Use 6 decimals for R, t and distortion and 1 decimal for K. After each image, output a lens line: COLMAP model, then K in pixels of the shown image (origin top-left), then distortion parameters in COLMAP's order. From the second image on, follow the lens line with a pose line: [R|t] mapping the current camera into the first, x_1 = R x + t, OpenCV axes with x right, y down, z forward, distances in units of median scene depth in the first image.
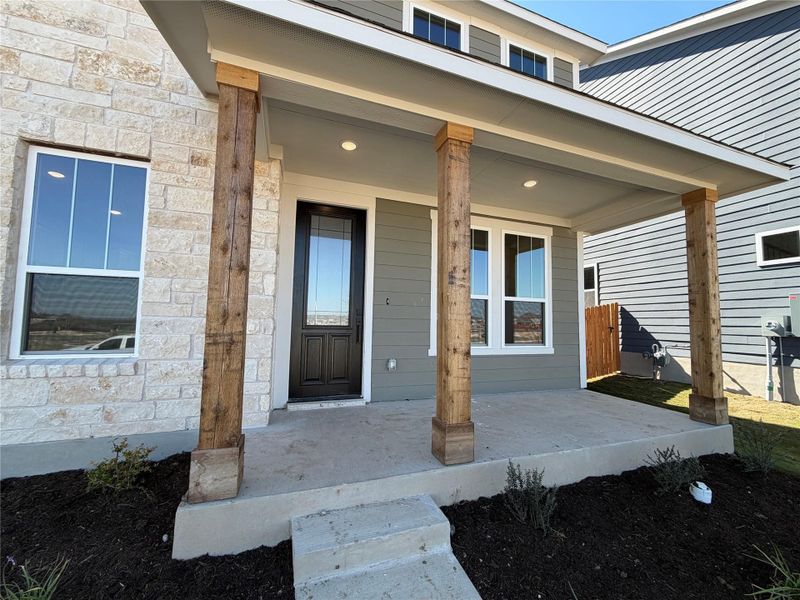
lens RADIAL K [[318.8, 0, 403.9], [0, 318.8, 298.4], [0, 0, 1]] dist [-0.002155, -0.000644]
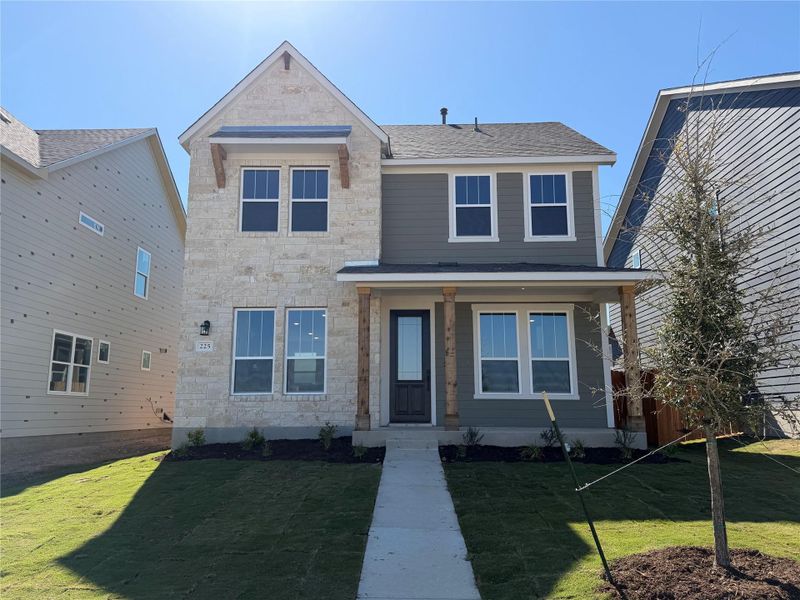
lens RADIAL K [[615.9, 0, 399.6], [0, 615.9, 299.6], [0, 0, 1]] dist [0.012122, -0.001113]
pose [[0.928667, -0.084030, -0.361271, 1.292058], [0.043920, 0.992060, -0.117849, 0.057516], [0.368305, 0.093575, 0.924984, -2.909769]]
